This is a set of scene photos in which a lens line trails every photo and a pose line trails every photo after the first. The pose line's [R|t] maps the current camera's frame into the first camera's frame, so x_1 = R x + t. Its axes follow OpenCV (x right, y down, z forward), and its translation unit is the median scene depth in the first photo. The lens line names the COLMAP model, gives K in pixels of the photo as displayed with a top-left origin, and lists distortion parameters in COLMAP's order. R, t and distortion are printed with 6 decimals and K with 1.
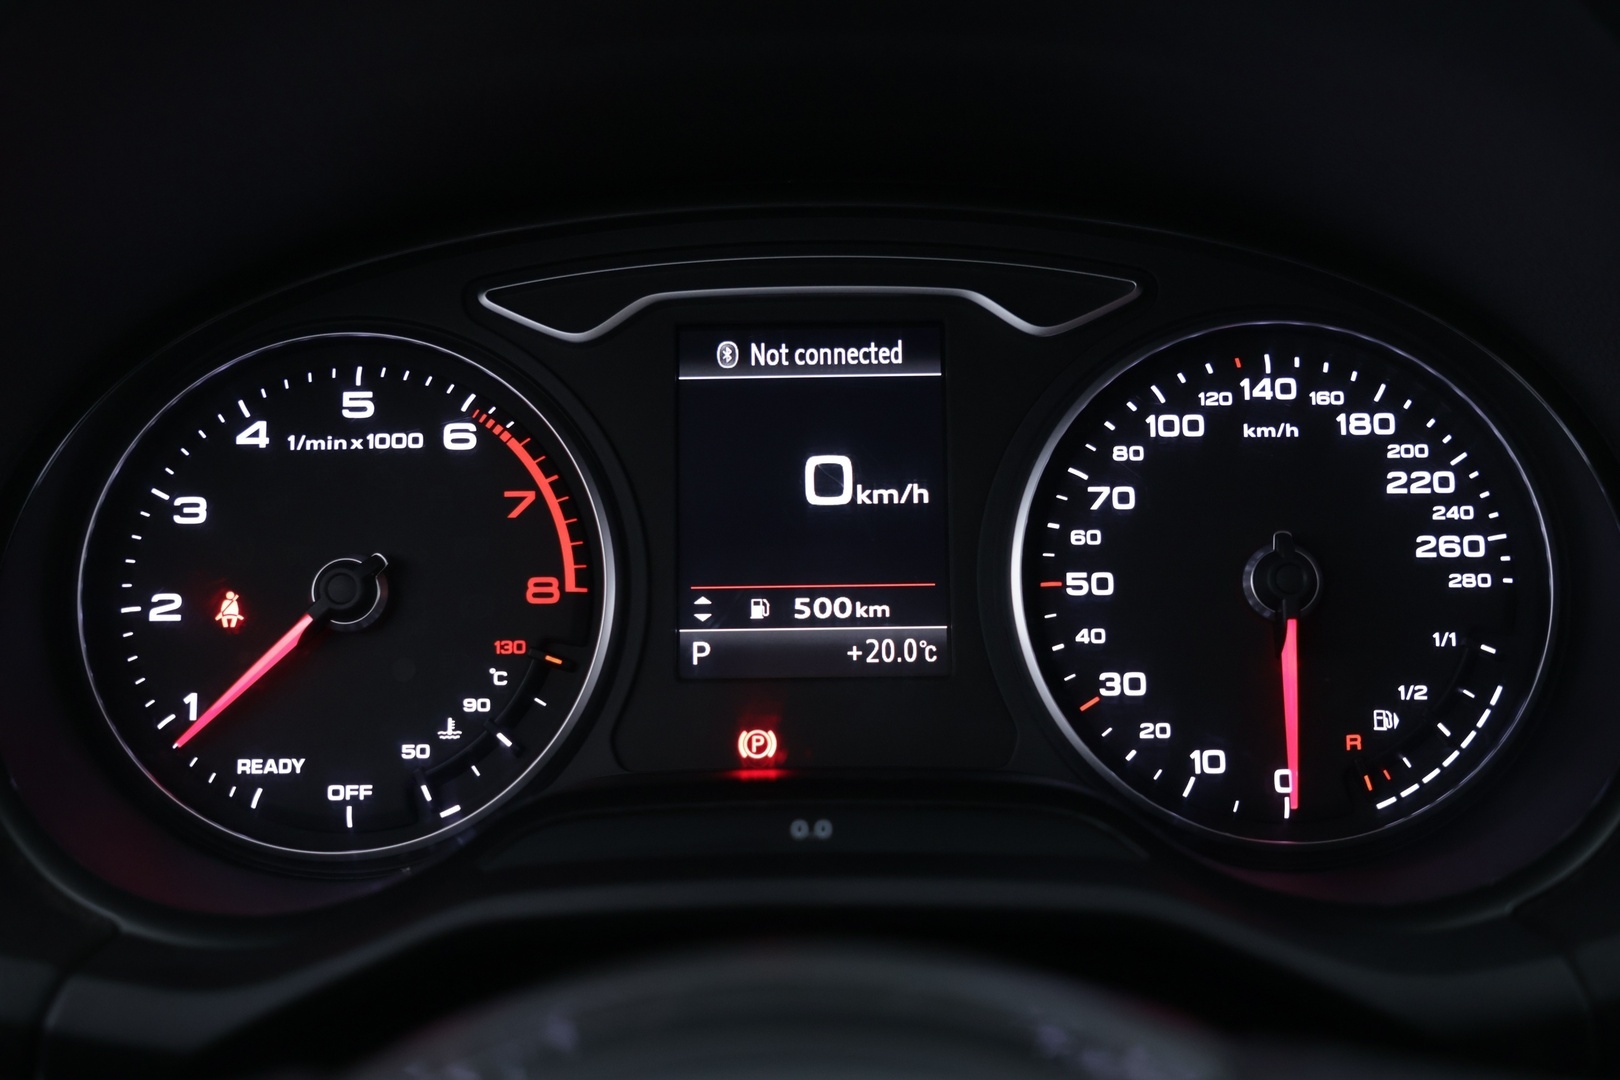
lens RADIAL K [[2009.8, 0, 806.6], [0, 2009.8, 535.2], [0, 0, 1]] dist [0.003915, 0.000000]
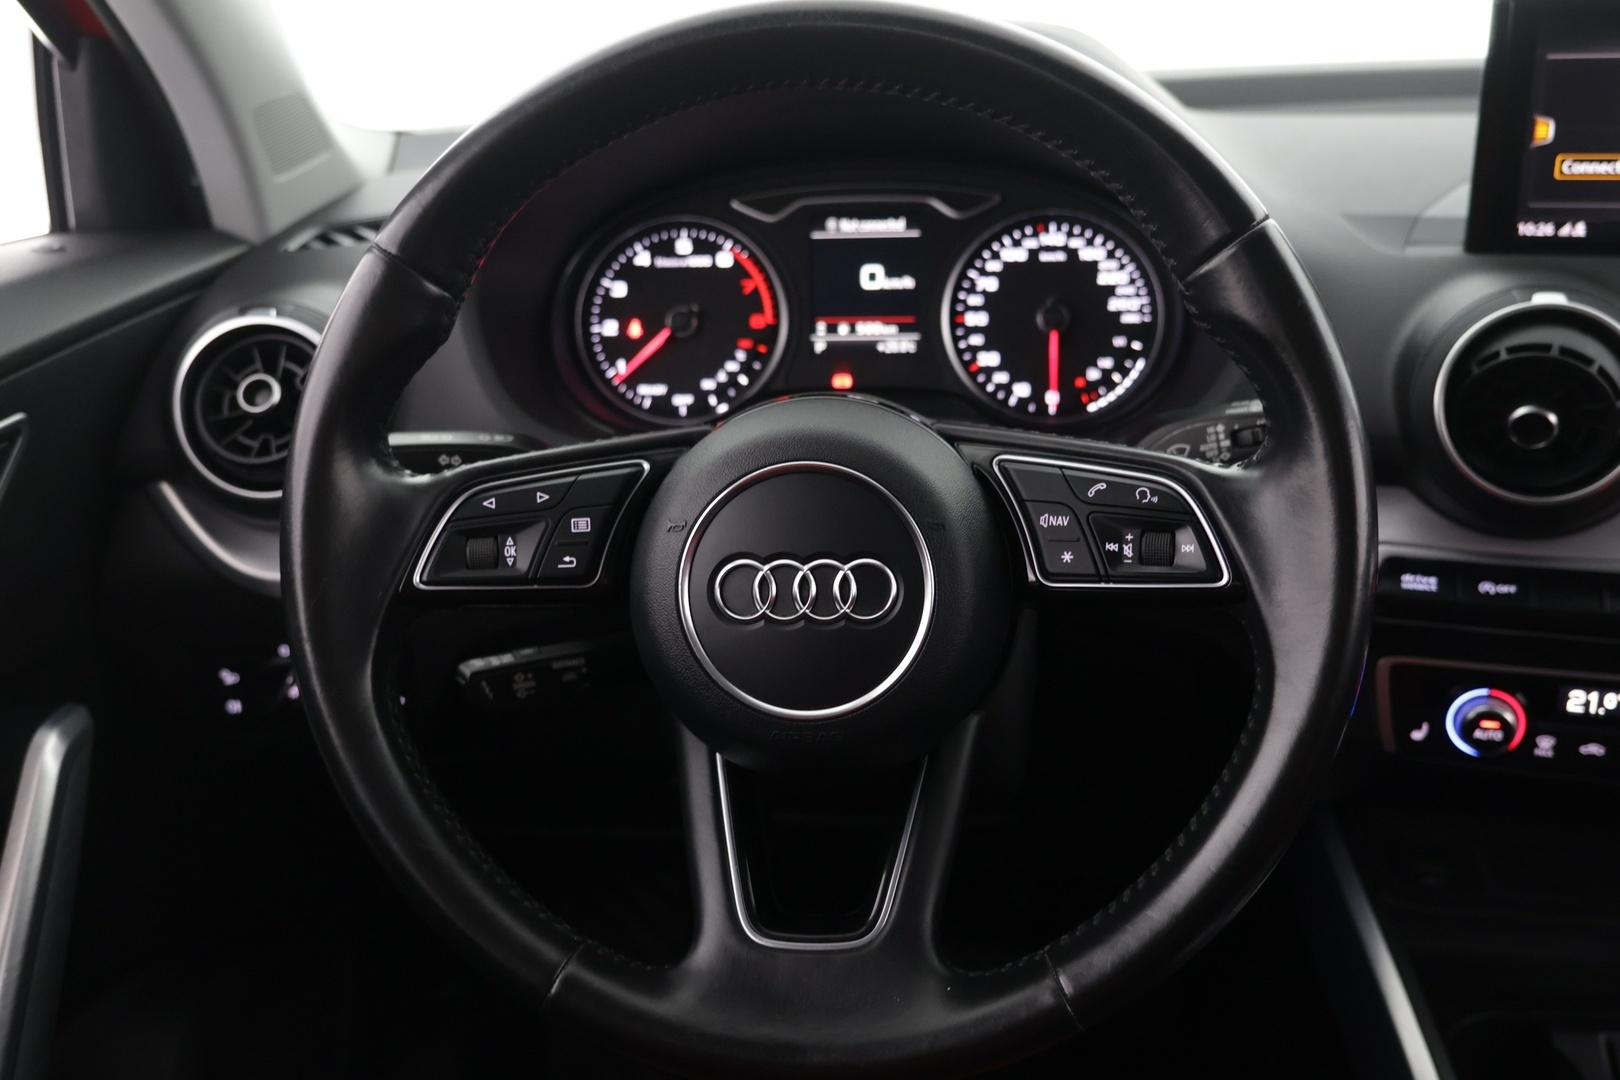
lens RADIAL K [[1570.9, 0, 818.9], [0, 1570.9, 540.1], [0, 0, 1]] dist [0.007714, 0.000000]
pose [[0.995770, 0.014982, -0.090656, 0.127053], [-0.004106, 0.992887, 0.118989, 0.065076], [0.091794, -0.118113, 0.988748, -0.969895]]
